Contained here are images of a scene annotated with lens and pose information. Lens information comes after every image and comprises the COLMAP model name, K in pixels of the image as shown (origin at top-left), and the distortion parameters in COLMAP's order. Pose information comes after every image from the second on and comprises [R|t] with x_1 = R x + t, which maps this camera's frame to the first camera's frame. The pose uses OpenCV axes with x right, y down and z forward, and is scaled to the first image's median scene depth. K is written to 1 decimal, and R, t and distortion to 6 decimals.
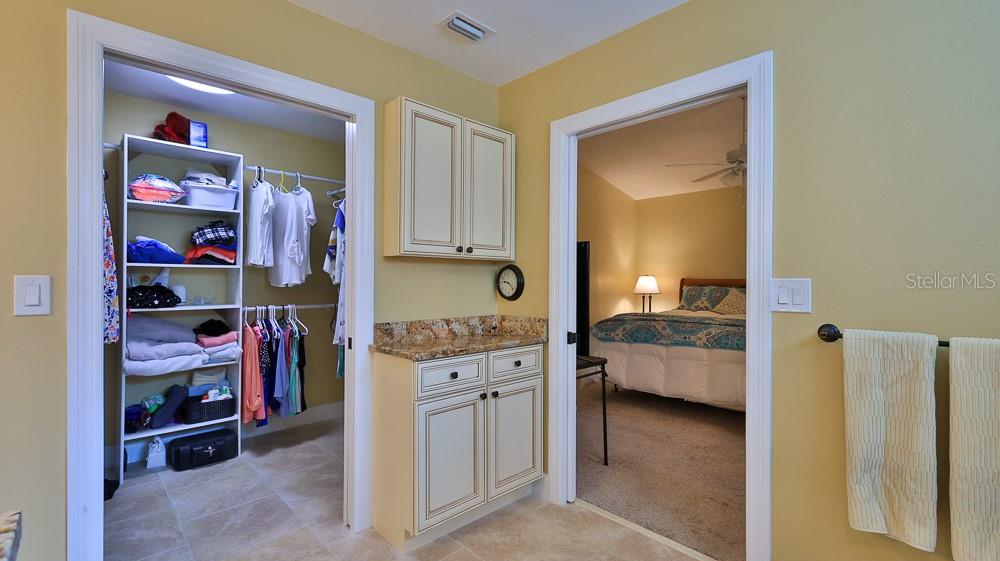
lens RADIAL K [[441.1, 0, 500.2], [0, 441.1, 279.1], [0, 0, 1]] dist [0.000394, -0.000630]
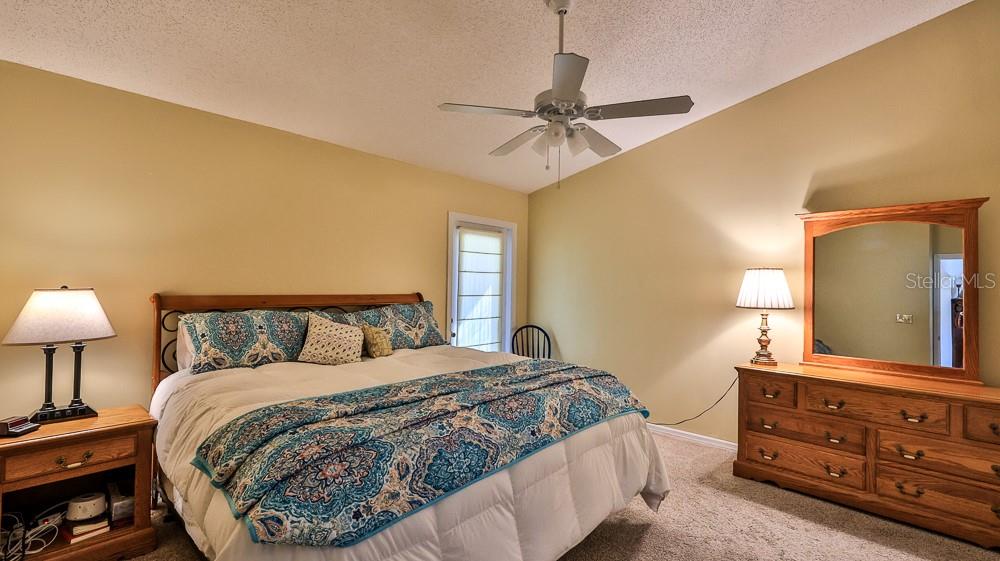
lens RADIAL K [[441.1, 0, 500.0], [0, 441.1, 280.6], [0, 0, 1]] dist [0.000394, -0.000630]
pose [[-0.037362, 0.011647, 0.999234, -0.043483], [-0.011453, 0.999861, -0.012083, -0.019471], [-0.999236, -0.011896, -0.037223, 0.936384]]
